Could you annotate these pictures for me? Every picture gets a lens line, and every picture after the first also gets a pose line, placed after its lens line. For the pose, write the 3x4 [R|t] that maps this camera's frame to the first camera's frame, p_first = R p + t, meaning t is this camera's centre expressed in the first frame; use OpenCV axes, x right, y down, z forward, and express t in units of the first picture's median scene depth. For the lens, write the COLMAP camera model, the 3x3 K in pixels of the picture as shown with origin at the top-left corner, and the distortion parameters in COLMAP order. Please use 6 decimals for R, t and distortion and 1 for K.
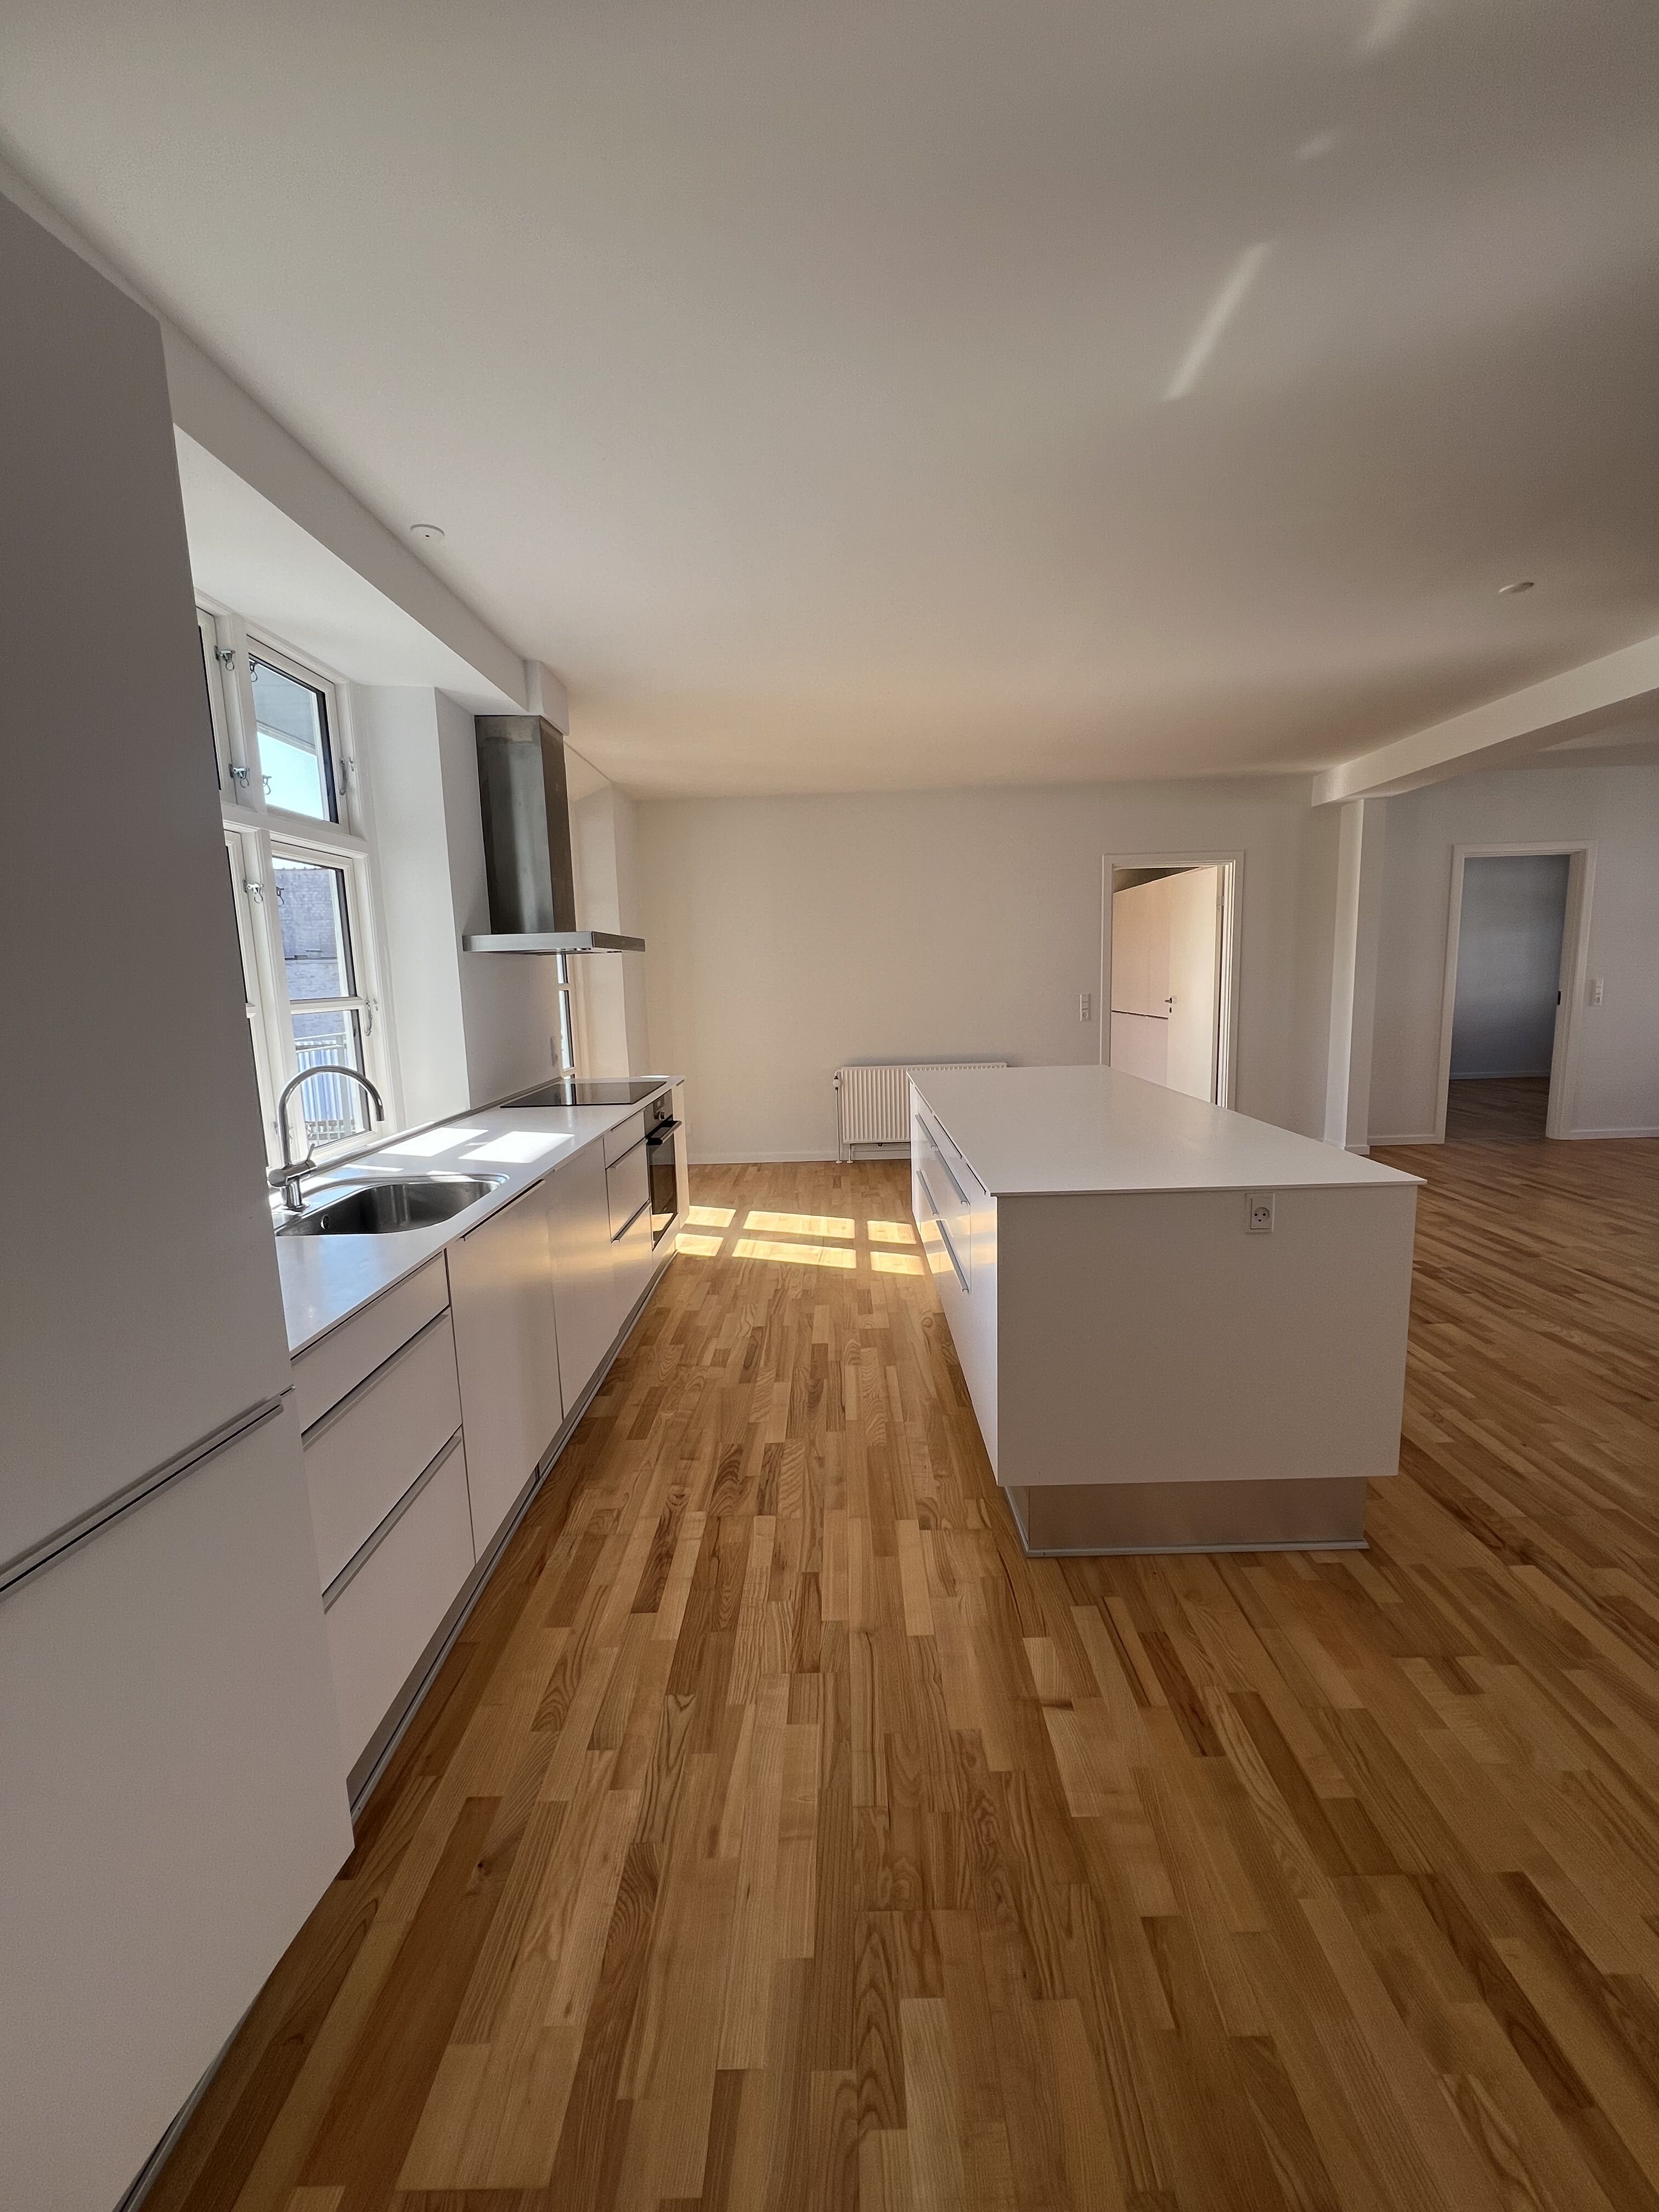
lens RADIAL K [[901.3, 0, 829.5], [0, 901.3, 1106.0], [0, 0, 1]] dist [0.000294, 0.000299]
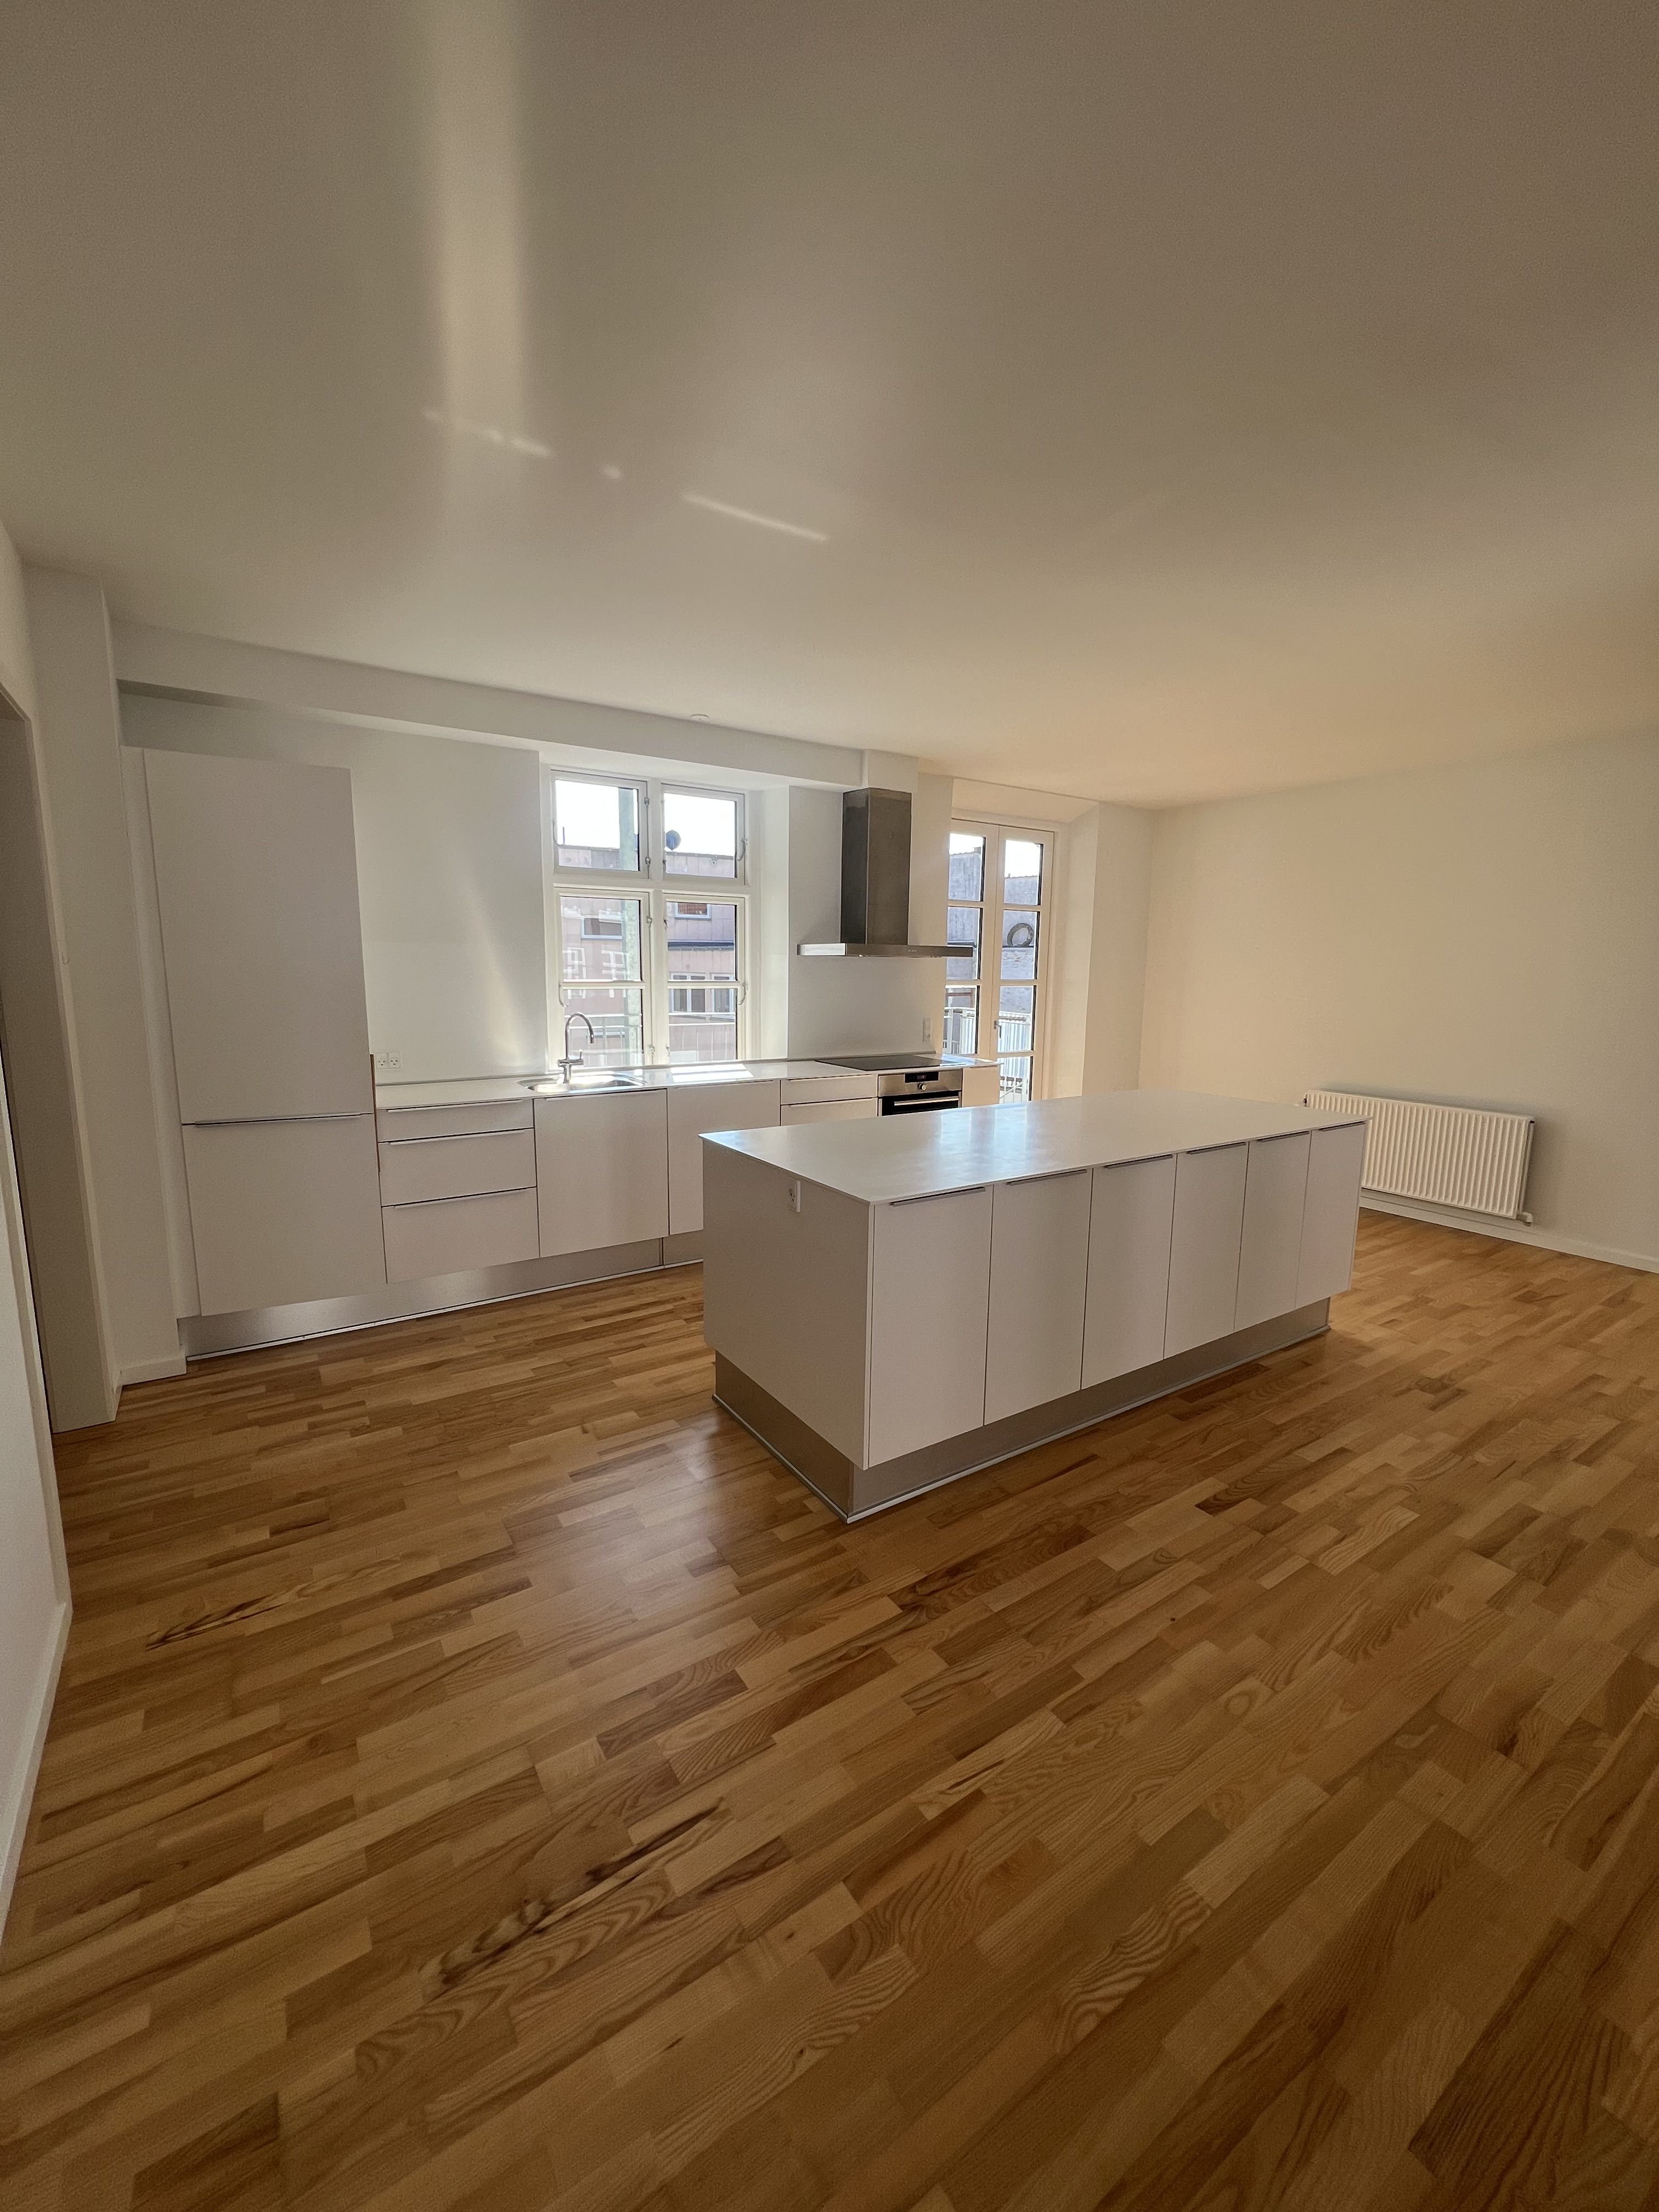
lens RADIAL K [[901.3, 0, 829.5], [0, 901.3, 1106.0], [0, 0, 1]] dist [0.000294, 0.000299]
pose [[0.542712, 0.166915, -0.823166, 1.368464], [-0.151472, 0.983436, 0.099548, -0.119137], [0.826147, 0.070661, 0.559006, 0.314011]]
